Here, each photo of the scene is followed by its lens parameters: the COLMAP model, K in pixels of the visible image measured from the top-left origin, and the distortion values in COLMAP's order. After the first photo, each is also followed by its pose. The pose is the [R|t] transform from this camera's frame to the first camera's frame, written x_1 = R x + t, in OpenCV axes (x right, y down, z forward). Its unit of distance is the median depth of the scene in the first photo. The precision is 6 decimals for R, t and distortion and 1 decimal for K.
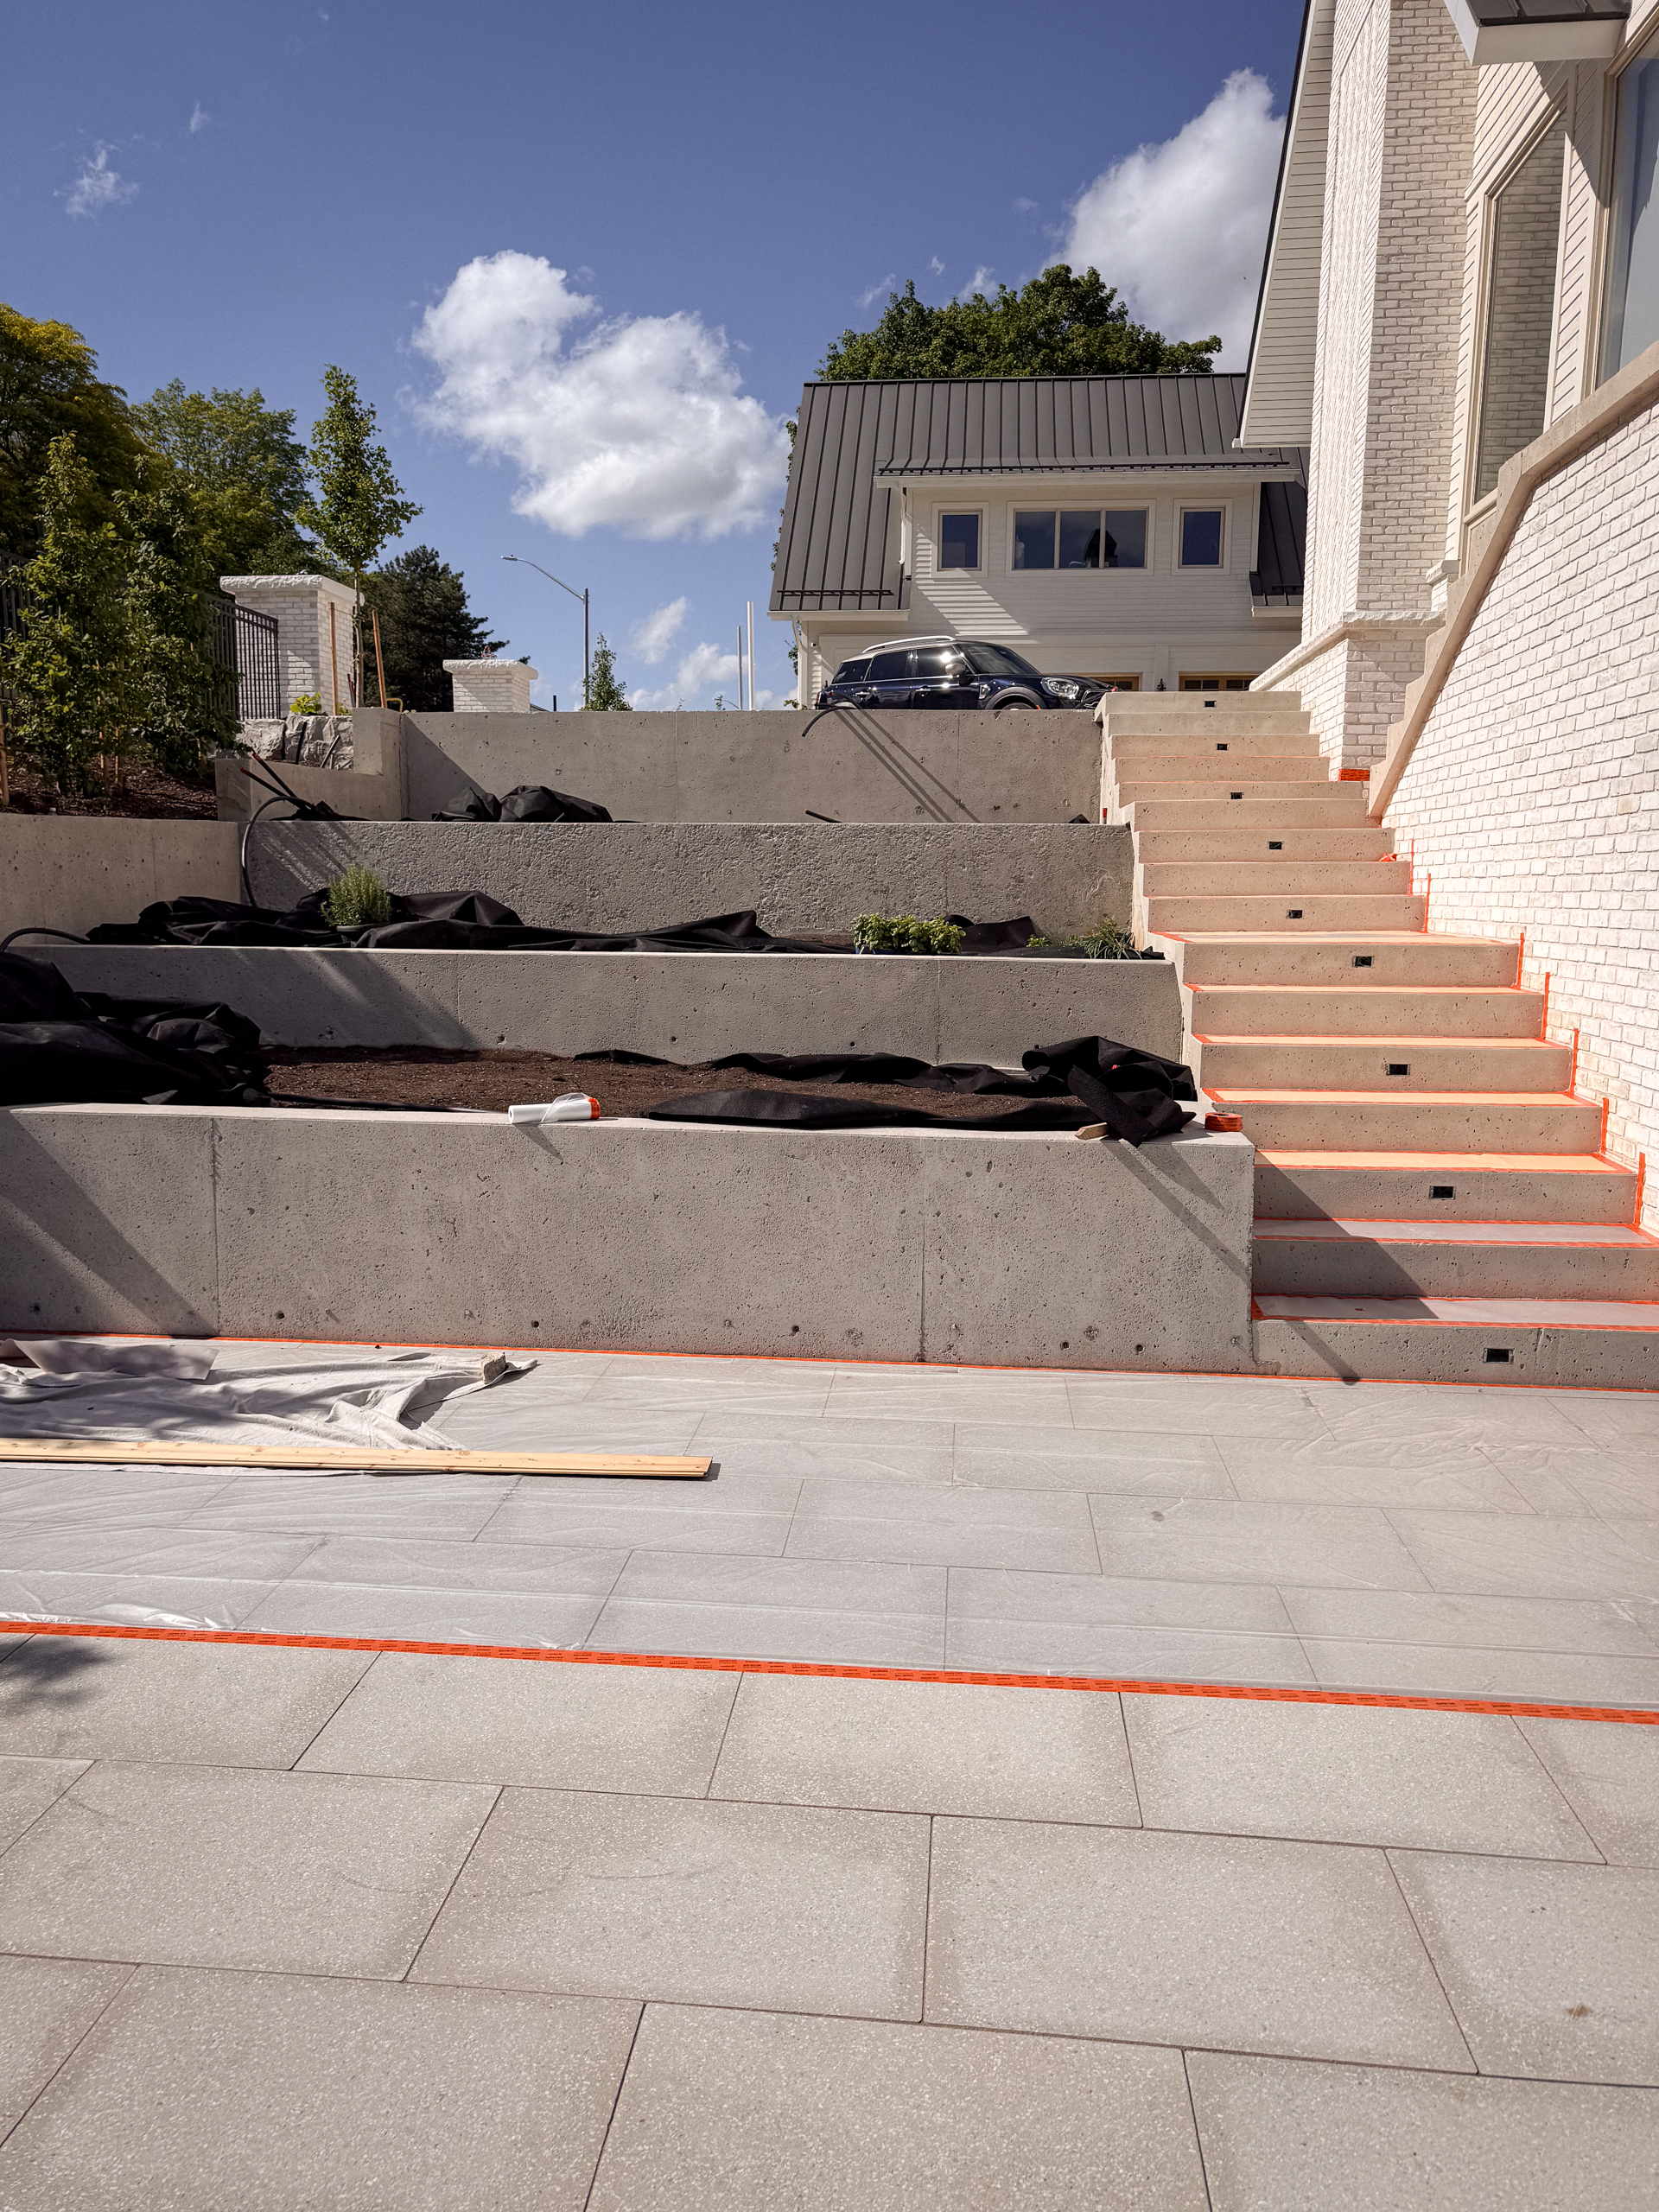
lens RADIAL K [[1537.0, 0, 829.5], [0, 1537.0, 1106.0], [0, 0, 1]] dist [0.028018, 0.001922]
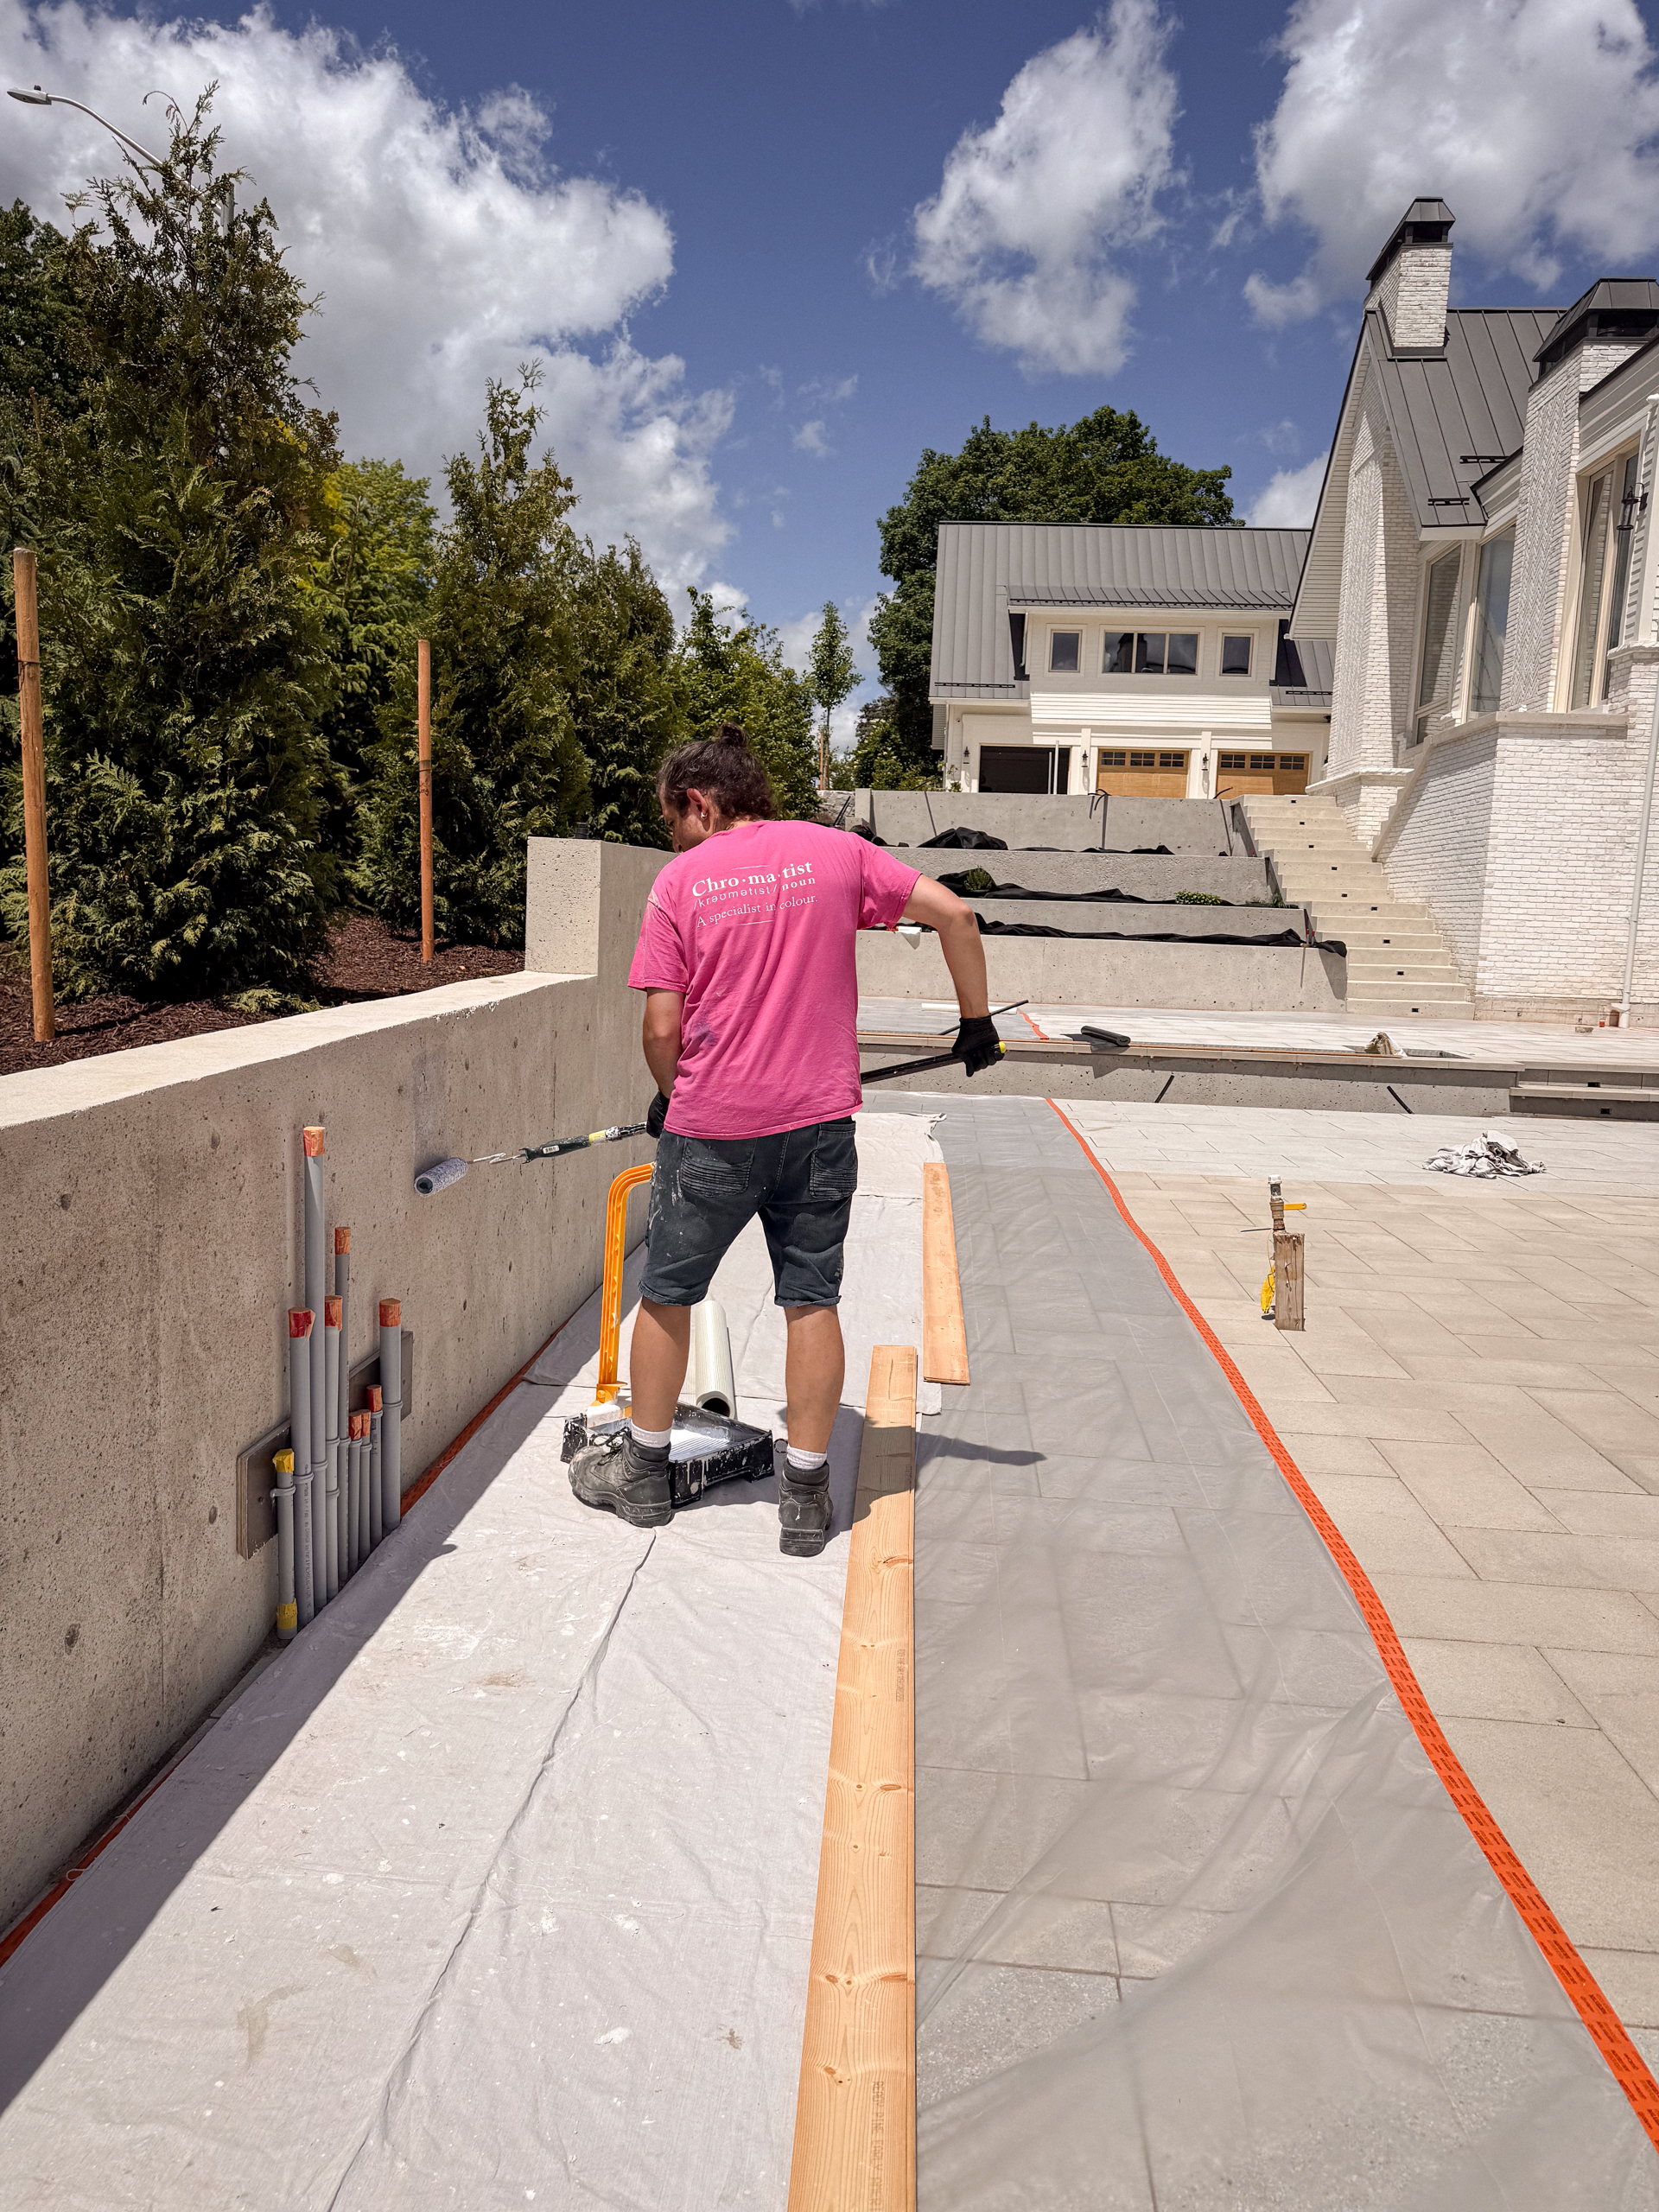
lens RADIAL K [[1537.0, 0, 829.5], [0, 1537.0, 1106.0], [0, 0, 1]] dist [0.028018, 0.001922]
pose [[0.999219, 0.028534, 0.027351, -0.155472], [-0.028146, 0.999499, -0.014477, 0.072046], [-0.027751, 0.013696, 0.999521, -0.386053]]
